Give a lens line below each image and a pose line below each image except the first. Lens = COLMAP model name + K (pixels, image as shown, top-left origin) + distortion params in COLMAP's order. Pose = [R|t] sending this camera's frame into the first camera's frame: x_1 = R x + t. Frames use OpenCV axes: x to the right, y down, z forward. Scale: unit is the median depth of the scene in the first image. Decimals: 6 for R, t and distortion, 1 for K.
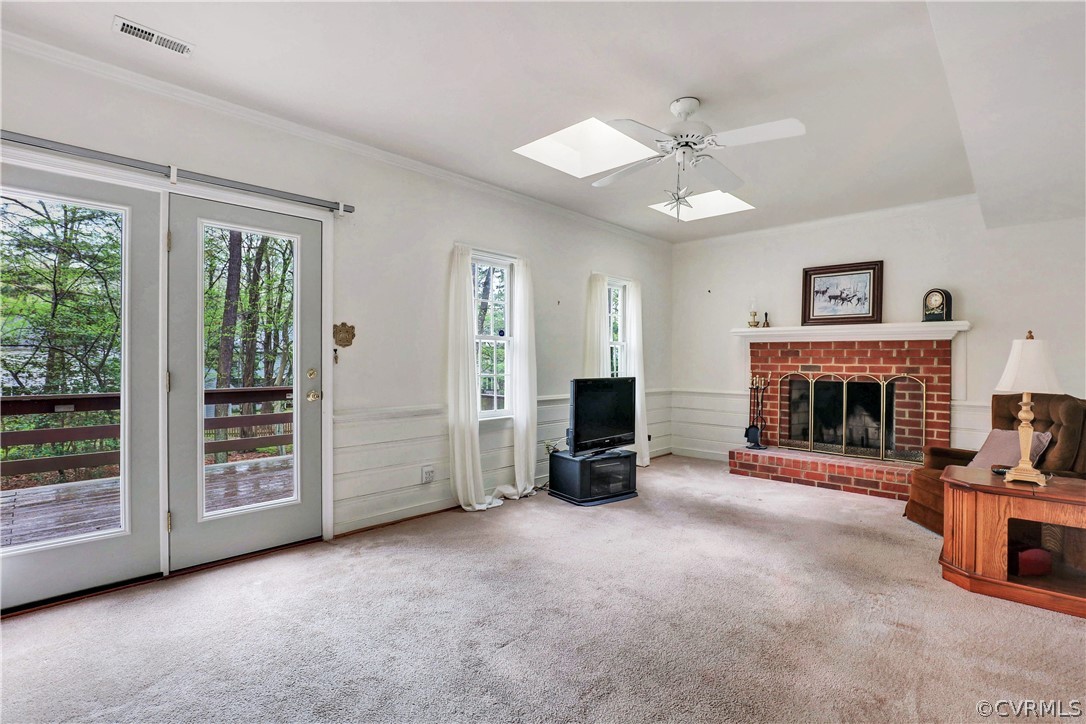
lens RADIAL K [[513.5, 0, 543.2], [0, 513.5, 360.6], [0, 0, 1]] dist [-0.020450, -0.000056]
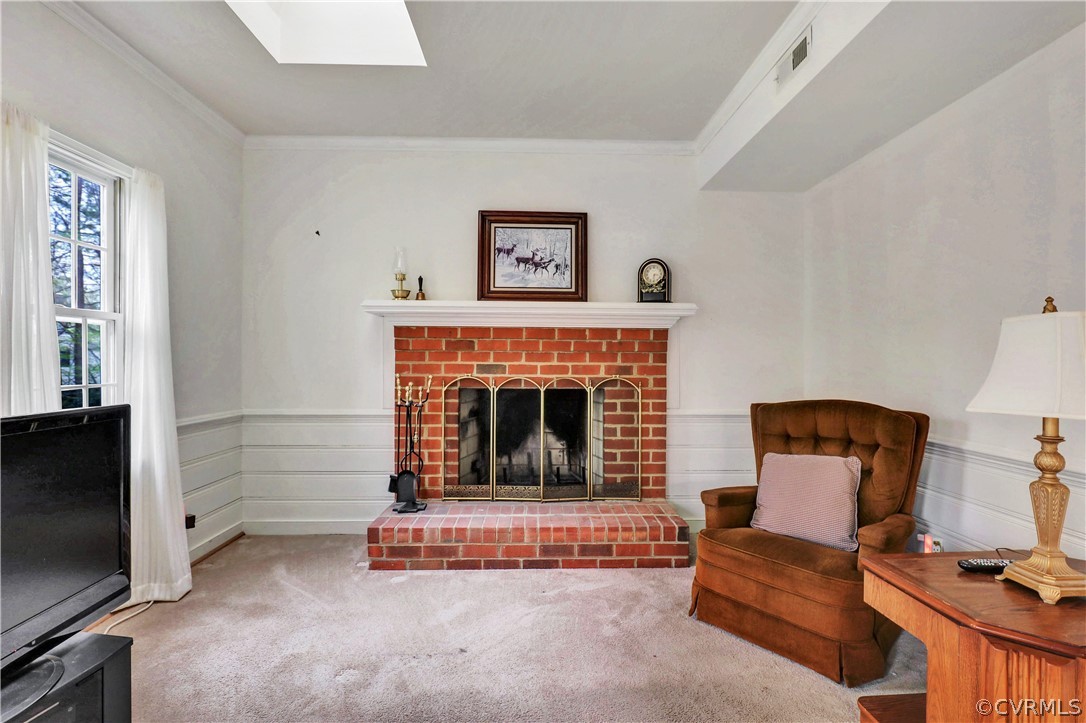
lens RADIAL K [[513.5, 0, 550.9], [0, 513.5, 360.7], [0, 0, 1]] dist [-0.020450, -0.000056]
pose [[0.695610, -0.003446, 0.718411, 0.125769], [0.000558, 0.999991, 0.004256, 0.002259], [-0.718419, -0.002560, 0.695606, 0.537498]]
